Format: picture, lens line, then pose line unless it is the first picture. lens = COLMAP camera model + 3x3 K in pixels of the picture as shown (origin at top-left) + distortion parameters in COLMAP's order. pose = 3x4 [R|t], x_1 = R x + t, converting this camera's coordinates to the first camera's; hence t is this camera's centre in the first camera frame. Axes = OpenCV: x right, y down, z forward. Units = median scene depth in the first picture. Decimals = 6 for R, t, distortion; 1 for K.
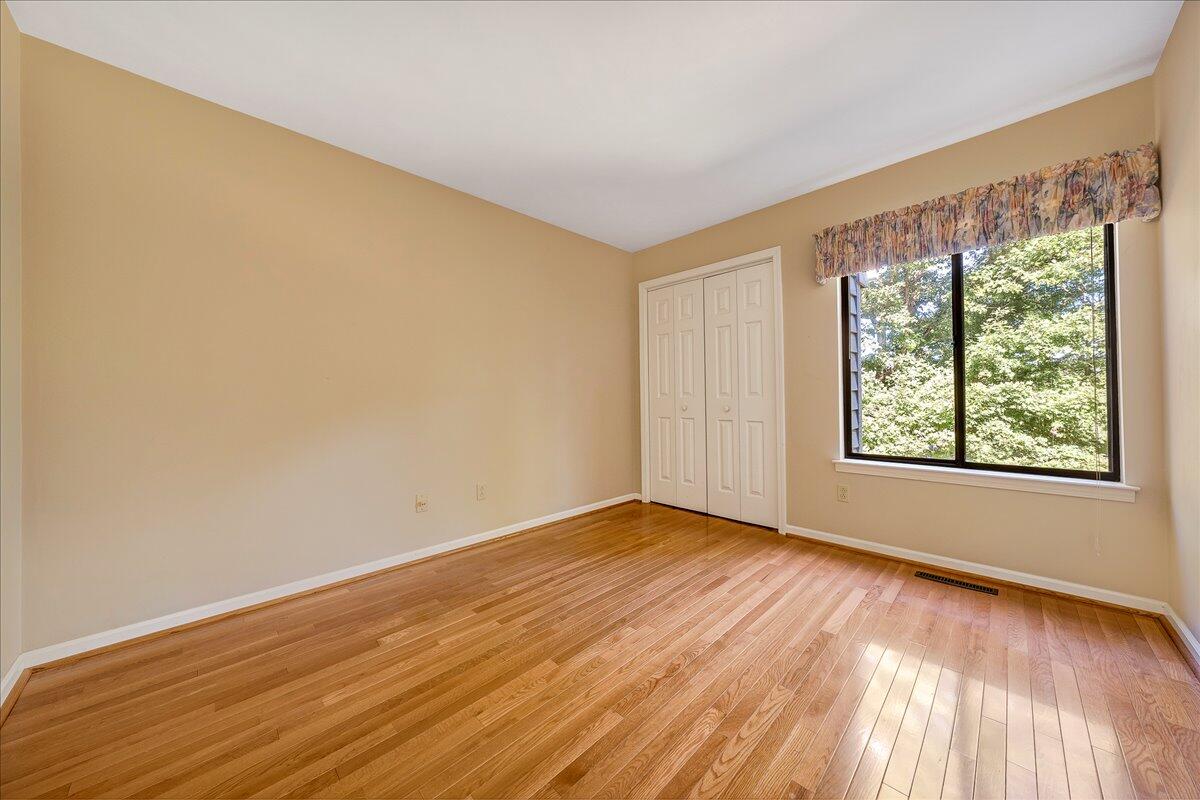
lens RADIAL K [[411.7, 0, 601.7], [0, 411.7, 395.1], [0, 0, 1]] dist [-0.002280, -0.000041]
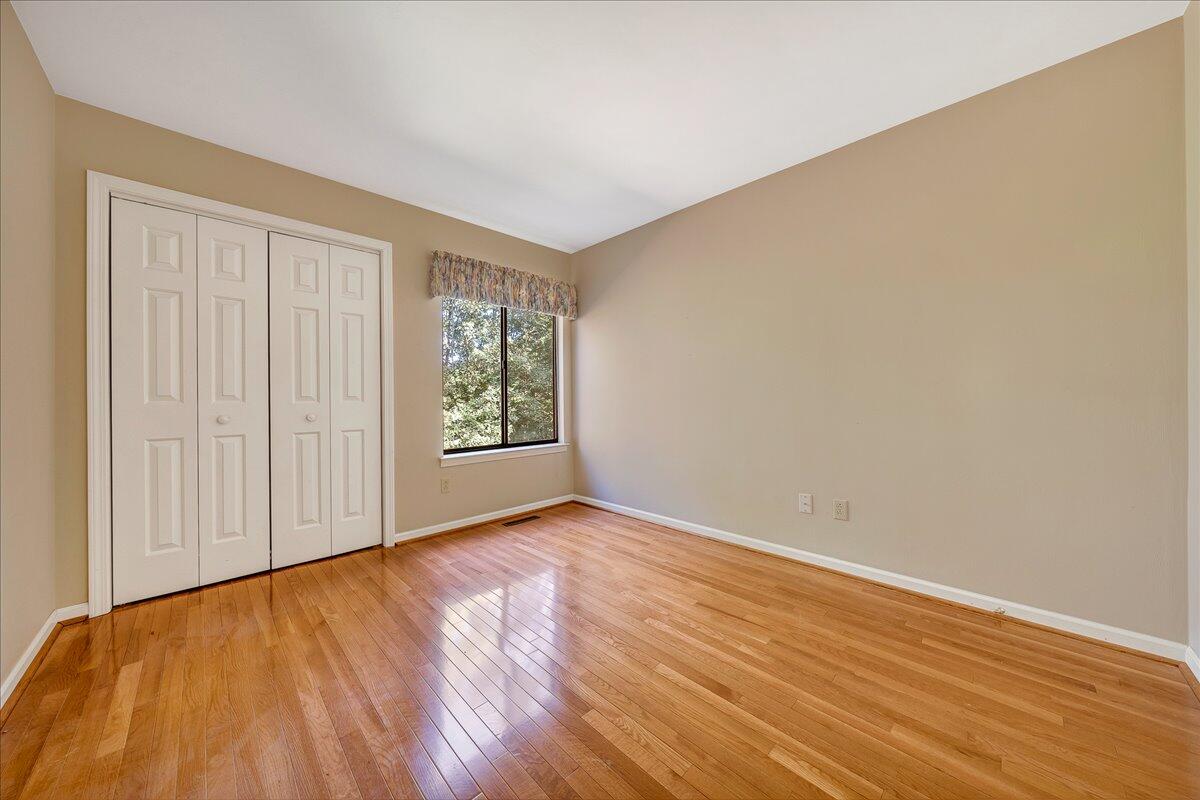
lens RADIAL K [[411.7, 0, 601.7], [0, 411.7, 395.1], [0, 0, 1]] dist [-0.002280, -0.000041]
pose [[-0.002031, 0.015172, 0.999883, -0.627538], [-0.000176, 0.999885, -0.015173, 0.004306], [-0.999998, -0.000207, -0.002028, 0.625620]]
